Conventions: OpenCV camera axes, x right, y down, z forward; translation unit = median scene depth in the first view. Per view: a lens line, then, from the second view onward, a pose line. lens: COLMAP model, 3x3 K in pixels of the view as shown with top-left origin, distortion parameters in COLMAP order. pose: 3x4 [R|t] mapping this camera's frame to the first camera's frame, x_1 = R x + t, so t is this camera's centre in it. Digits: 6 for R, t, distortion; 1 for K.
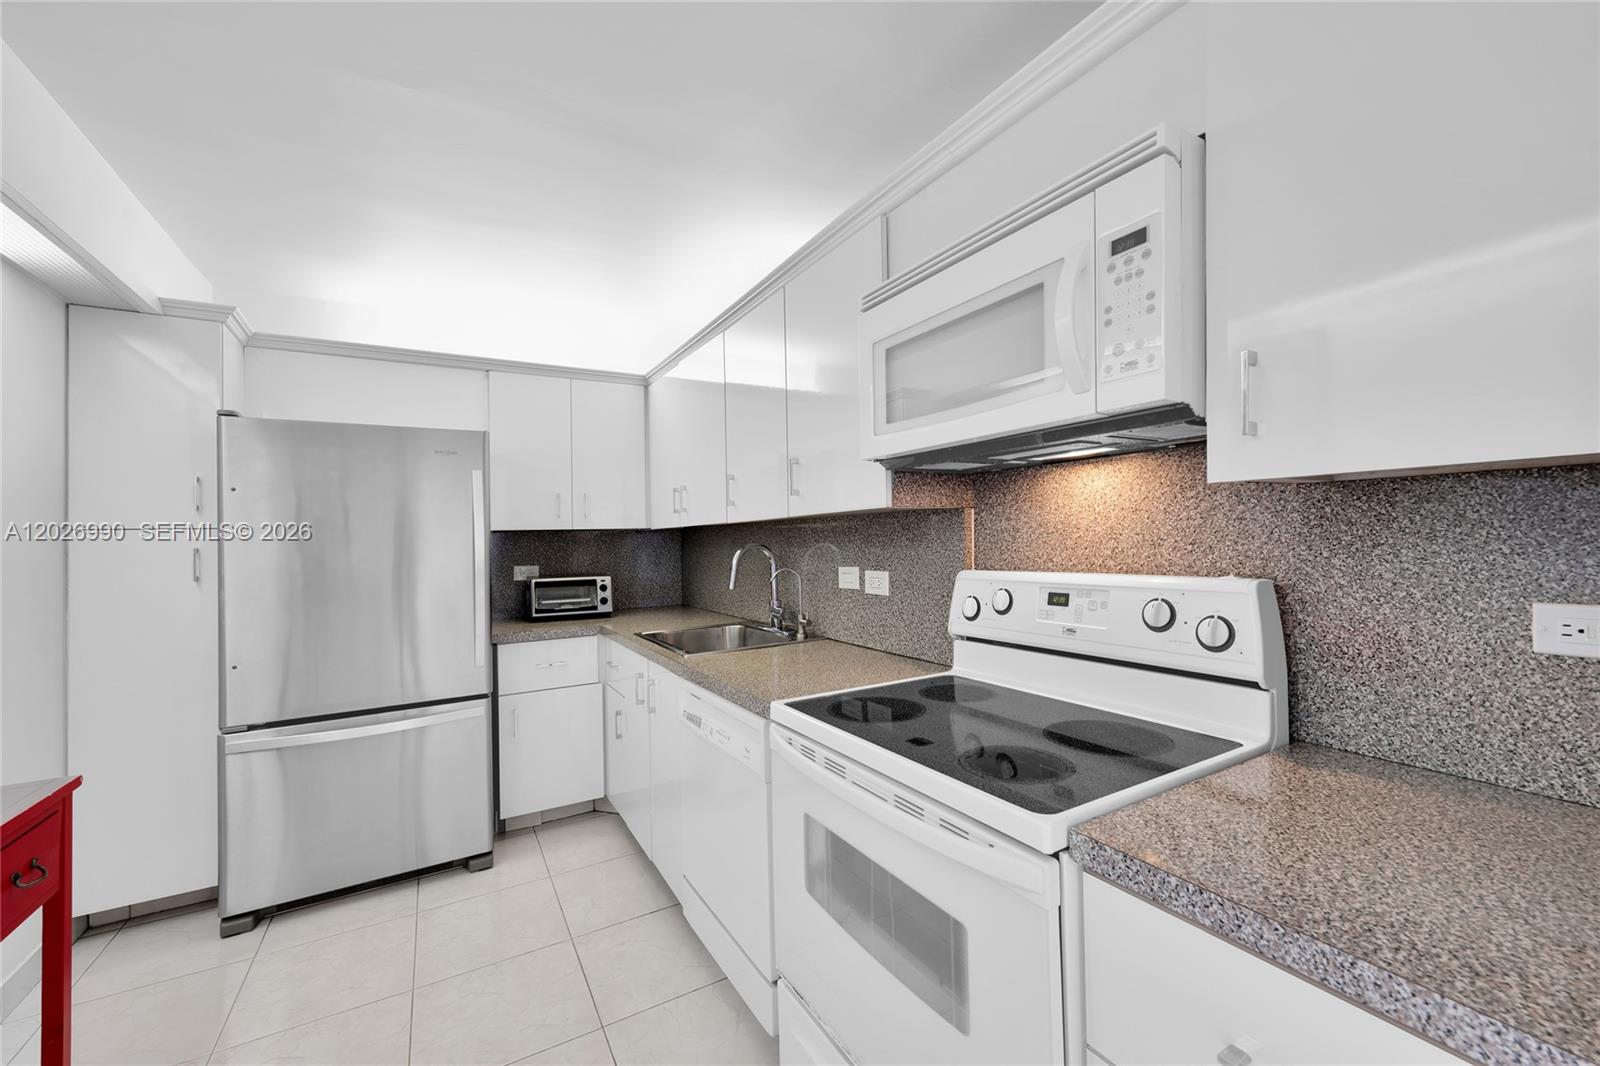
lens RADIAL K [[633.3, 0, 796.2], [0, 633.3, 523.3], [0, 0, 1]] dist [-0.001220, 0.000508]
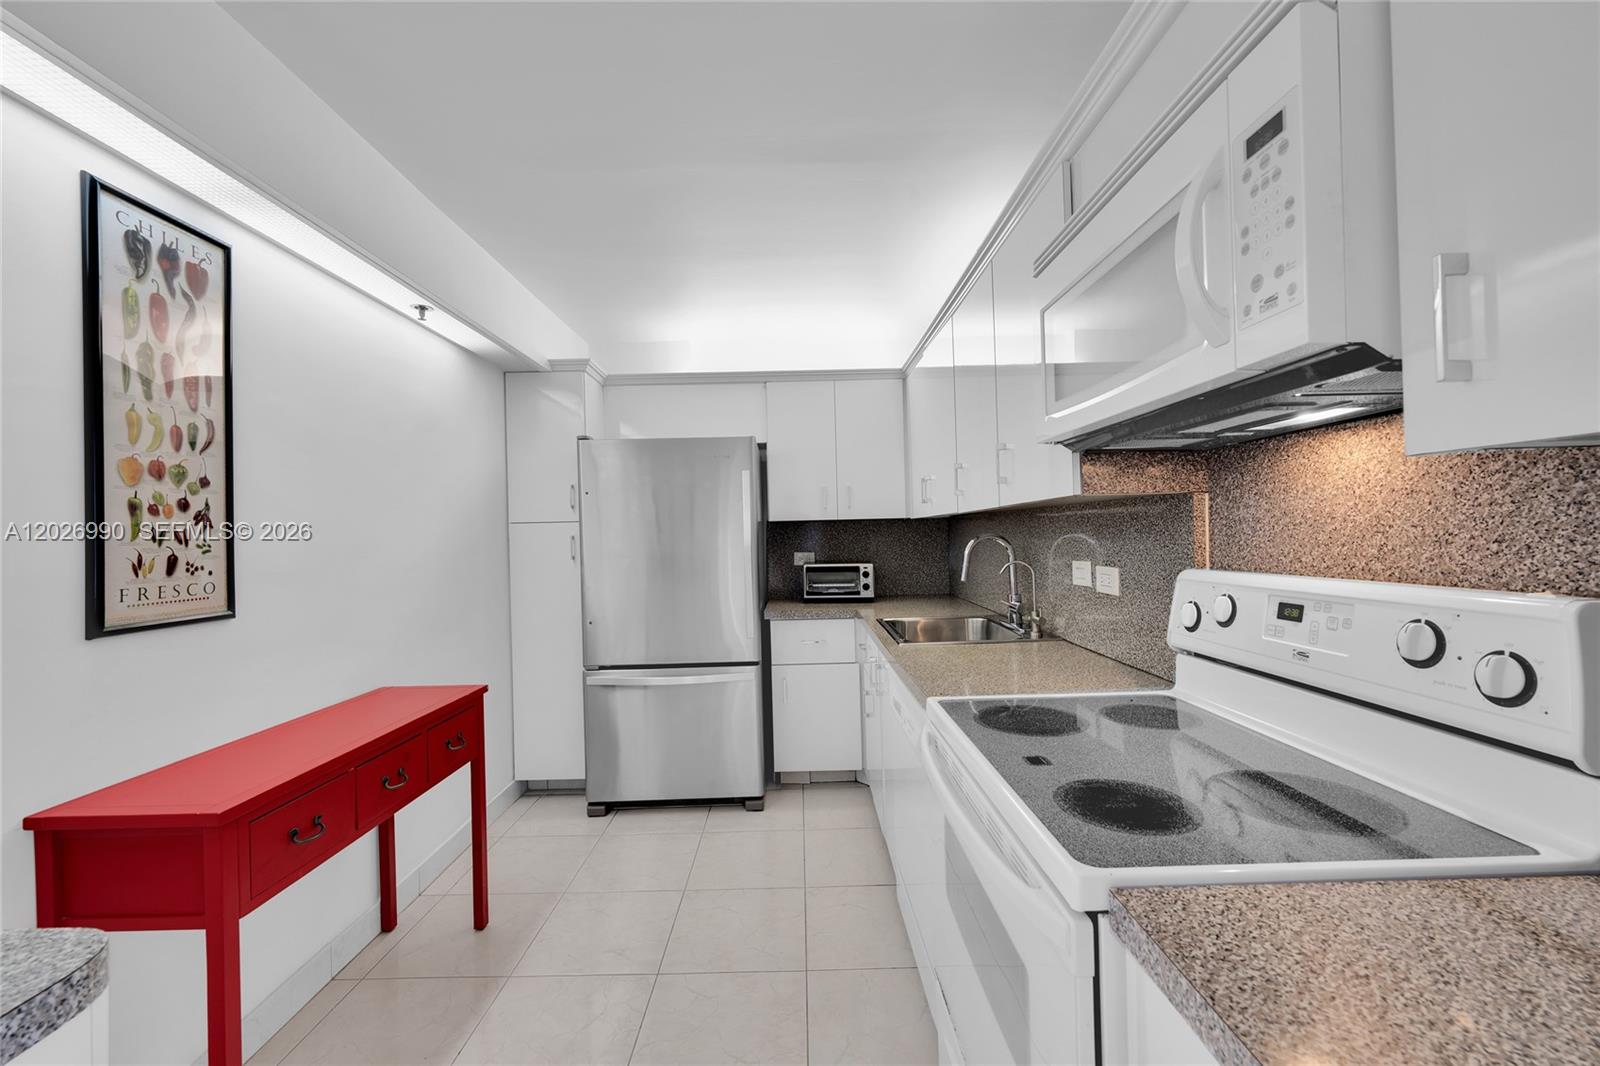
lens RADIAL K [[633.3, 0, 796.3], [0, 633.3, 518.9], [0, 0, 1]] dist [-0.001220, 0.000508]
pose [[0.867150, -0.006973, -0.497998, 0.237407], [0.013752, 0.999856, 0.009947, -0.005904], [0.497856, -0.015474, 0.867121, 0.043502]]
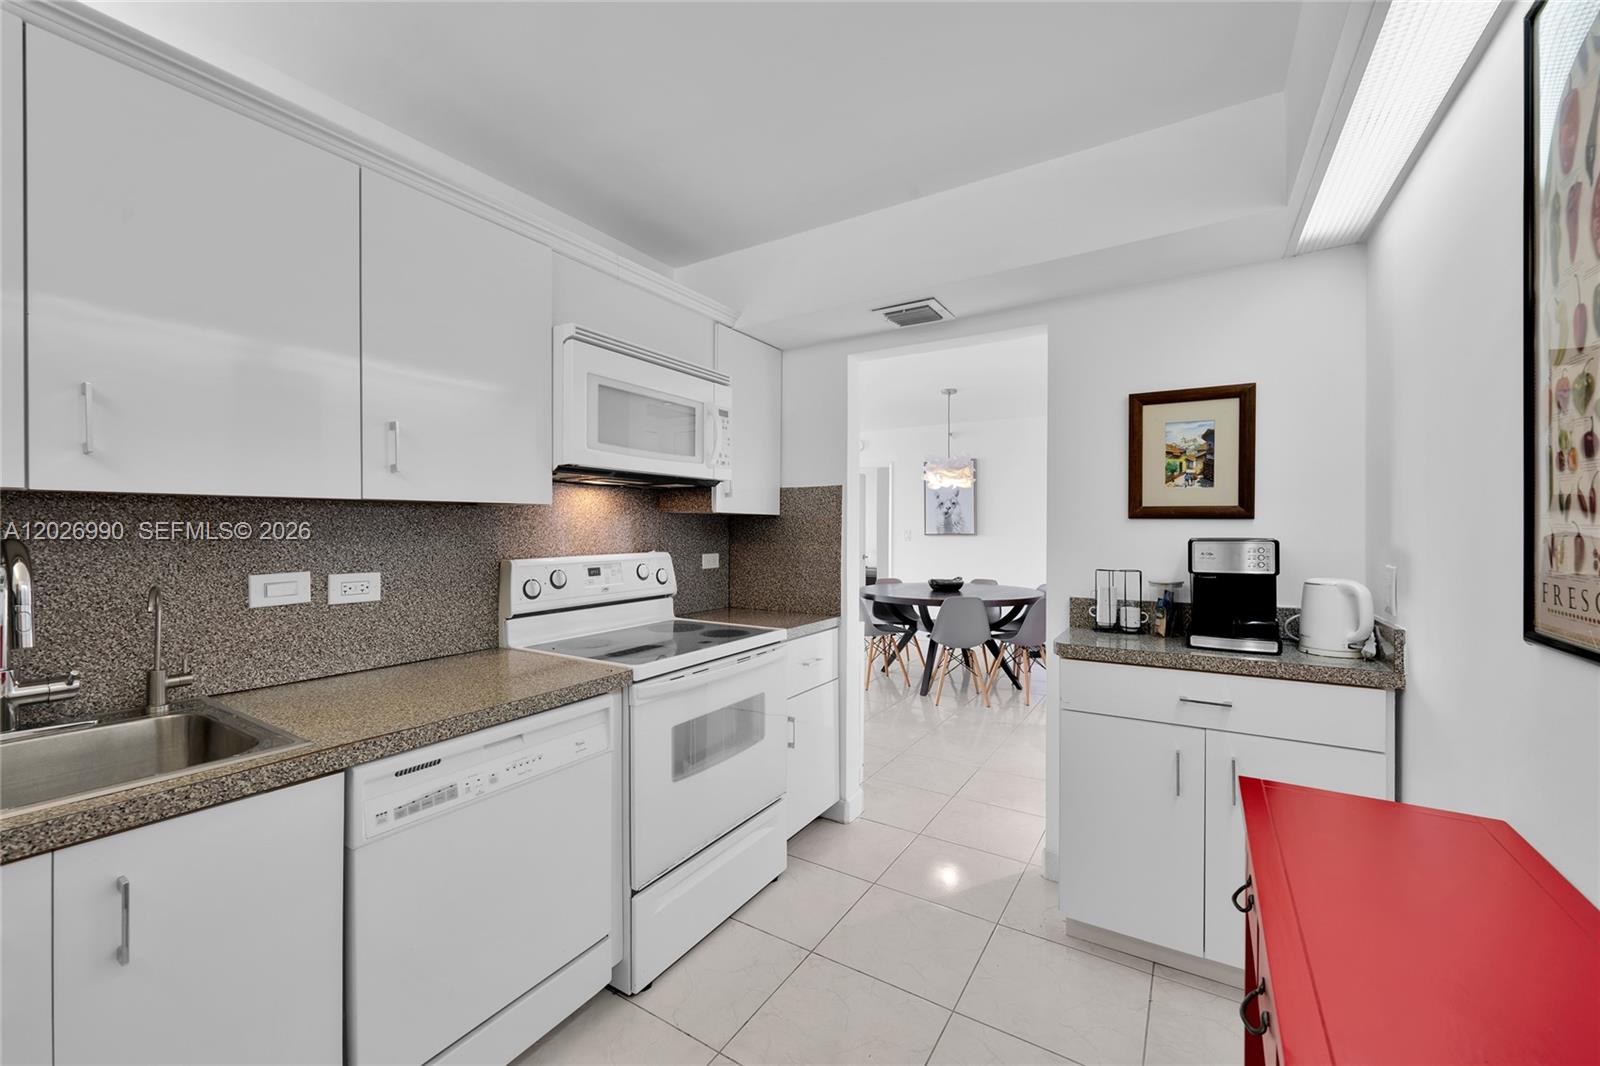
lens RADIAL K [[633.3, 0, 786.2], [0, 633.3, 544.3], [0, 0, 1]] dist [-0.001220, 0.000508]
pose [[-0.460852, 0.007581, 0.887445, -1.034176], [-0.006250, 0.999911, -0.011787, 0.056303], [-0.887455, -0.010978, -0.460764, 1.107013]]
